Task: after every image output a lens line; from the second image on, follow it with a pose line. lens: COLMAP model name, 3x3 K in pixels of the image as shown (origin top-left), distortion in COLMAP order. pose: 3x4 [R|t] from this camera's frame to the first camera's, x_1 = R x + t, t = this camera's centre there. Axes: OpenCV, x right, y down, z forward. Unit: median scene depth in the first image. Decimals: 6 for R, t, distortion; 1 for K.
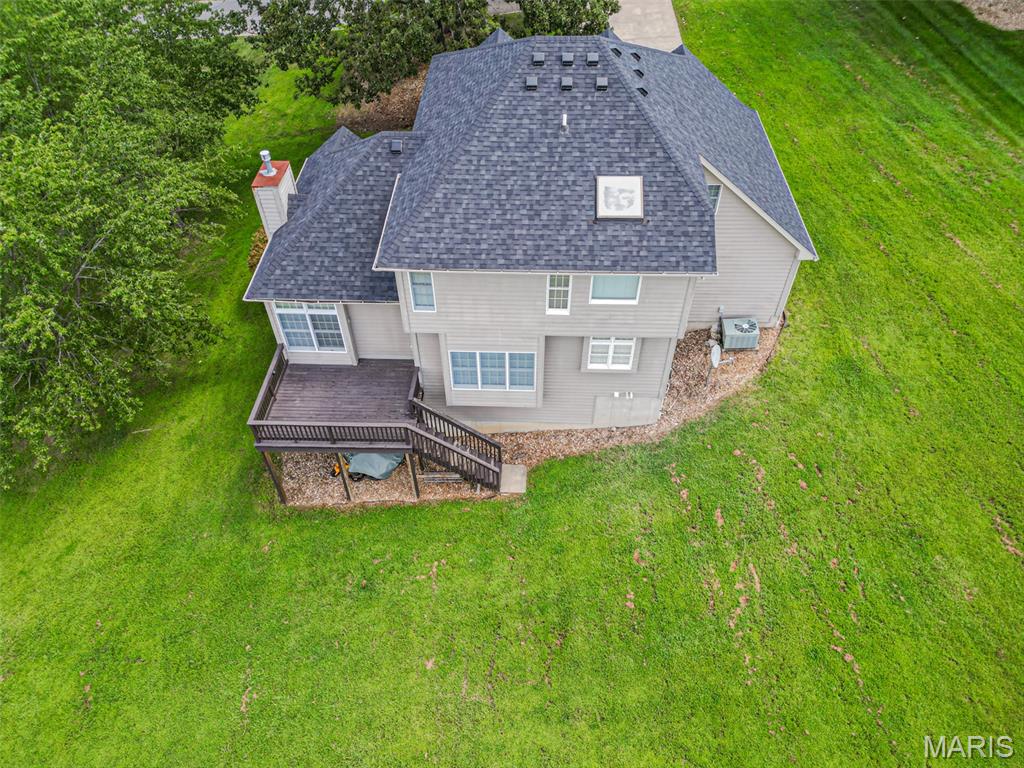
lens RADIAL K [[716.7, 0, 508.6], [0, 716.7, 383.7], [0, 0, 1]] dist [0.069112, -0.059519]
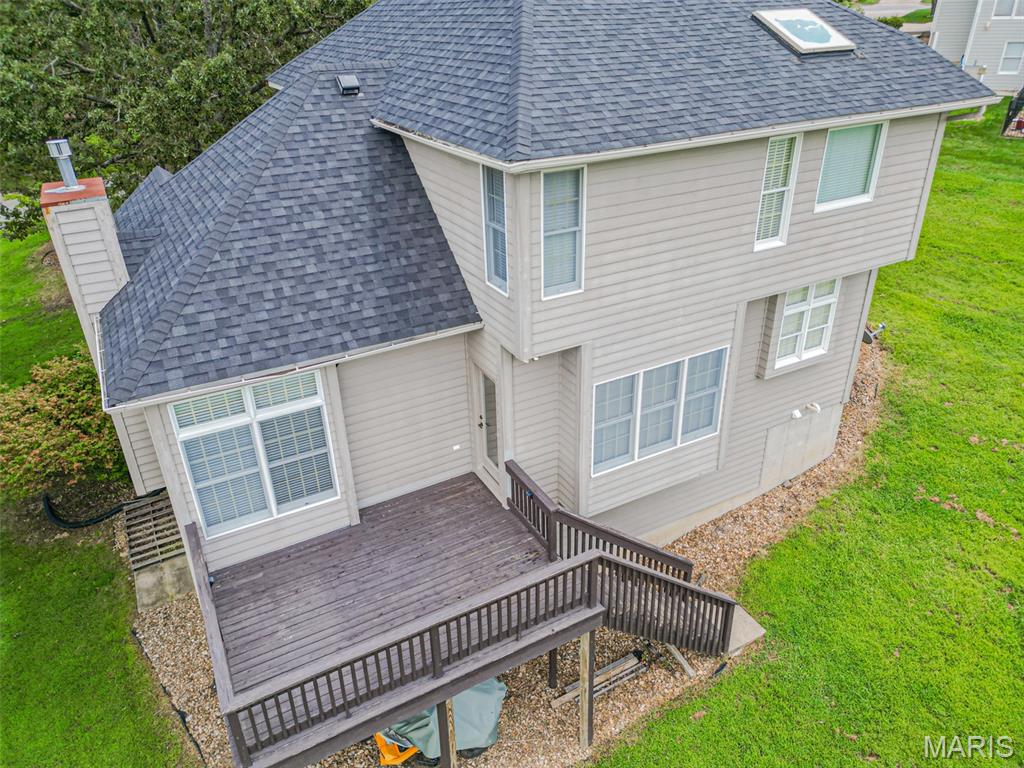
lens RADIAL K [[717.0, 0, 511.4], [0, 717.0, 381.9], [0, 0, 1]] dist [0.084648, -0.094171]
pose [[0.860358, -0.248707, 0.444892, -0.348987], [0.383228, 0.891132, -0.242940, 0.050846], [-0.336037, 0.379511, 0.862004, 0.577238]]
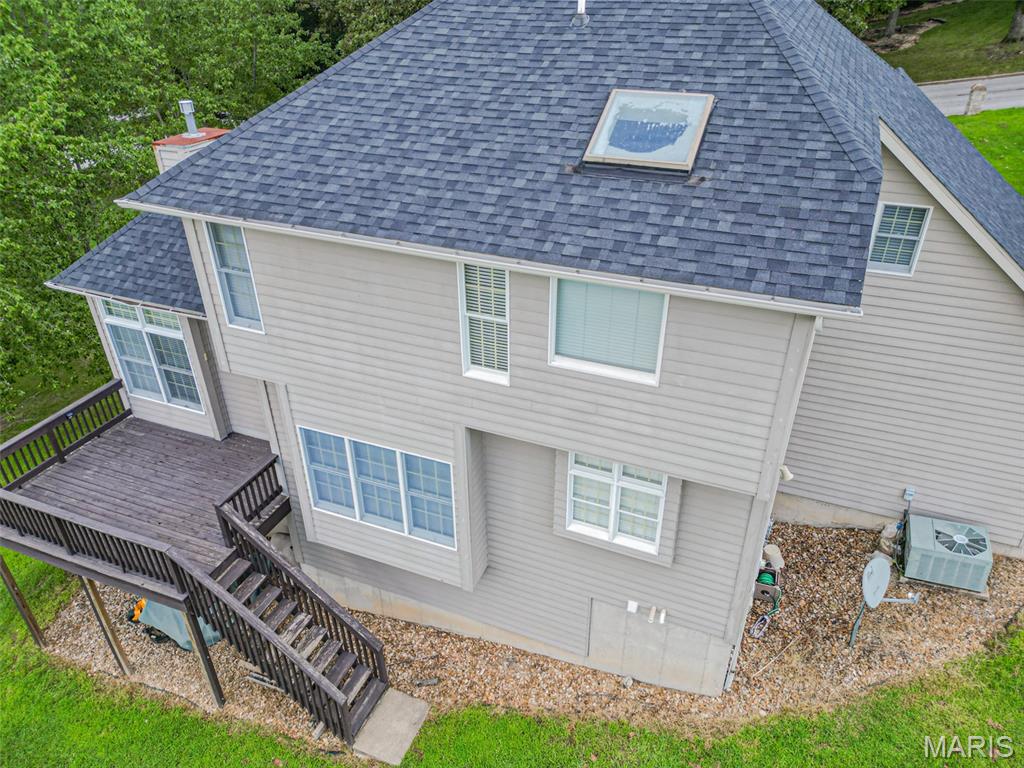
lens RADIAL K [[717.0, 0, 511.4], [0, 717.0, 381.9], [0, 0, 1]] dist [0.084648, -0.094171]
pose [[0.940405, 0.181470, -0.287589, 0.198689], [-0.249207, 0.943192, -0.219737, 0.000305], [0.231376, 0.278310, 0.932206, 0.535769]]
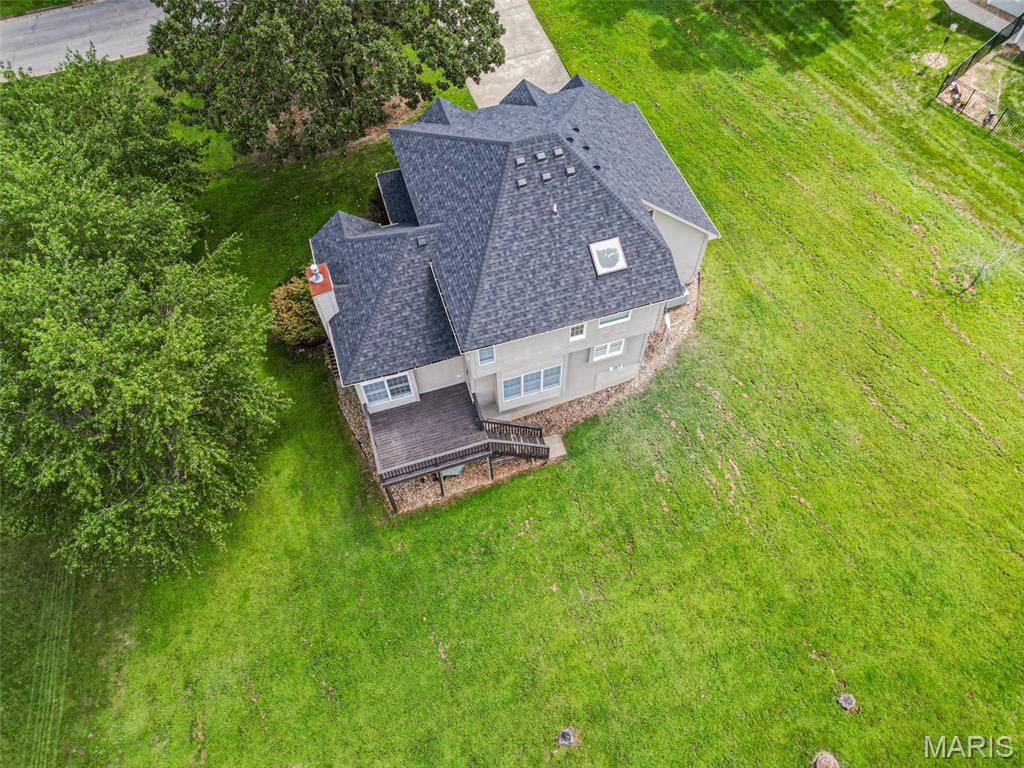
lens RADIAL K [[716.7, 0, 508.6], [0, 716.7, 383.7], [0, 0, 1]] dist [0.069112, -0.059519]
pose [[0.942987, -0.285723, 0.170698, -0.303964], [0.250160, 0.946740, 0.202739, -0.311202], [-0.219534, -0.148479, 0.964240, -0.327169]]
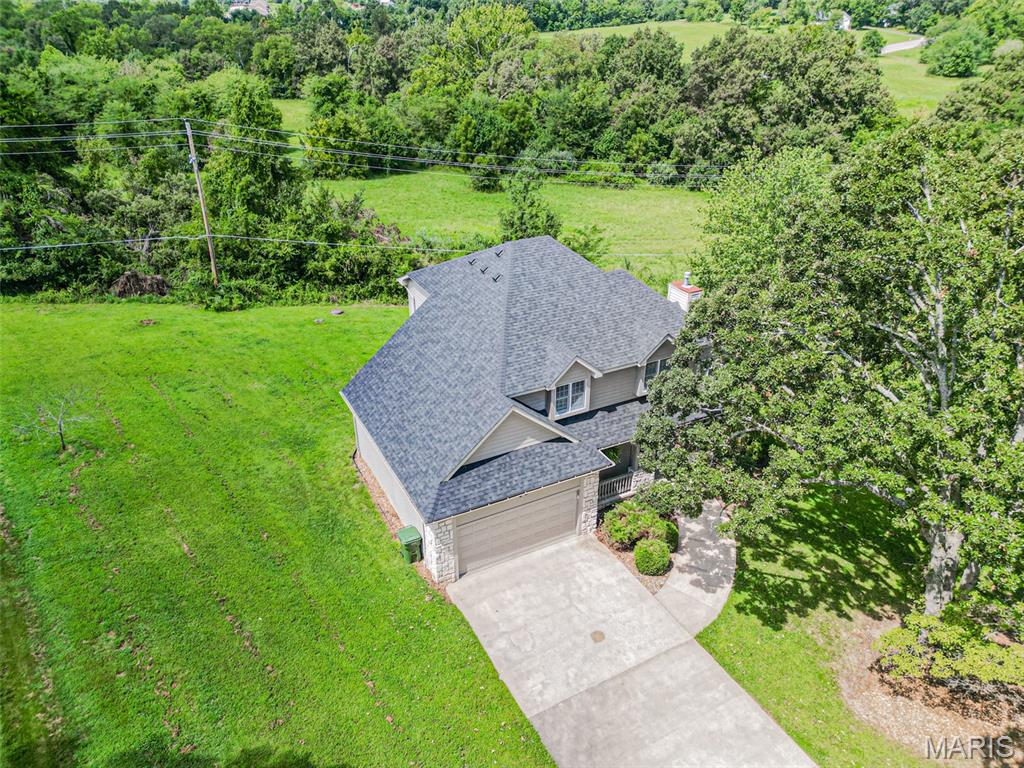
lens RADIAL K [[713.9, 0, 512.0], [0, 713.9, 391.0], [0, 0, 1]] dist [0.061437, -0.053978]
pose [[-0.868496, 0.249446, -0.428359, 0.769025], [-0.348968, 0.306049, 0.885751, -1.569724], [0.352046, 0.918755, -0.178754, 1.449822]]
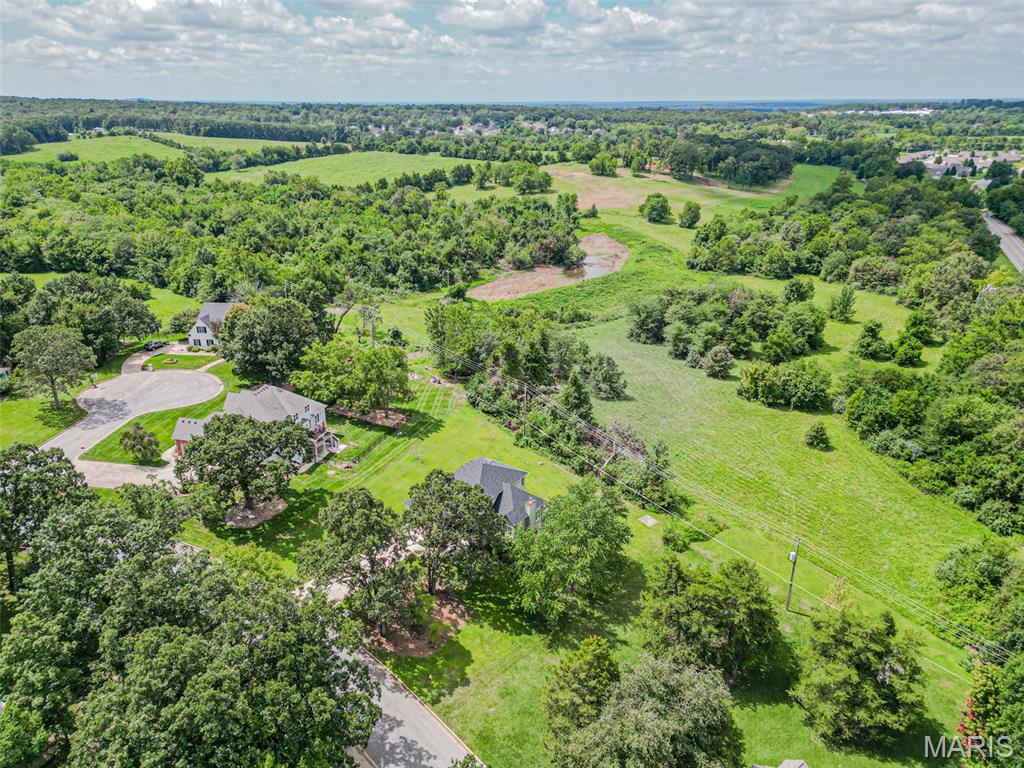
lens RADIAL K [[713.9, 0, 512.0], [0, 713.9, 391.0], [0, 0, 1]] dist [0.061437, -0.053978]
pose [[-0.825298, -0.205456, 0.525996, -2.634927], [0.412344, 0.417146, 0.809915, -4.595979], [-0.385819, 0.885312, -0.259551, 1.703453]]
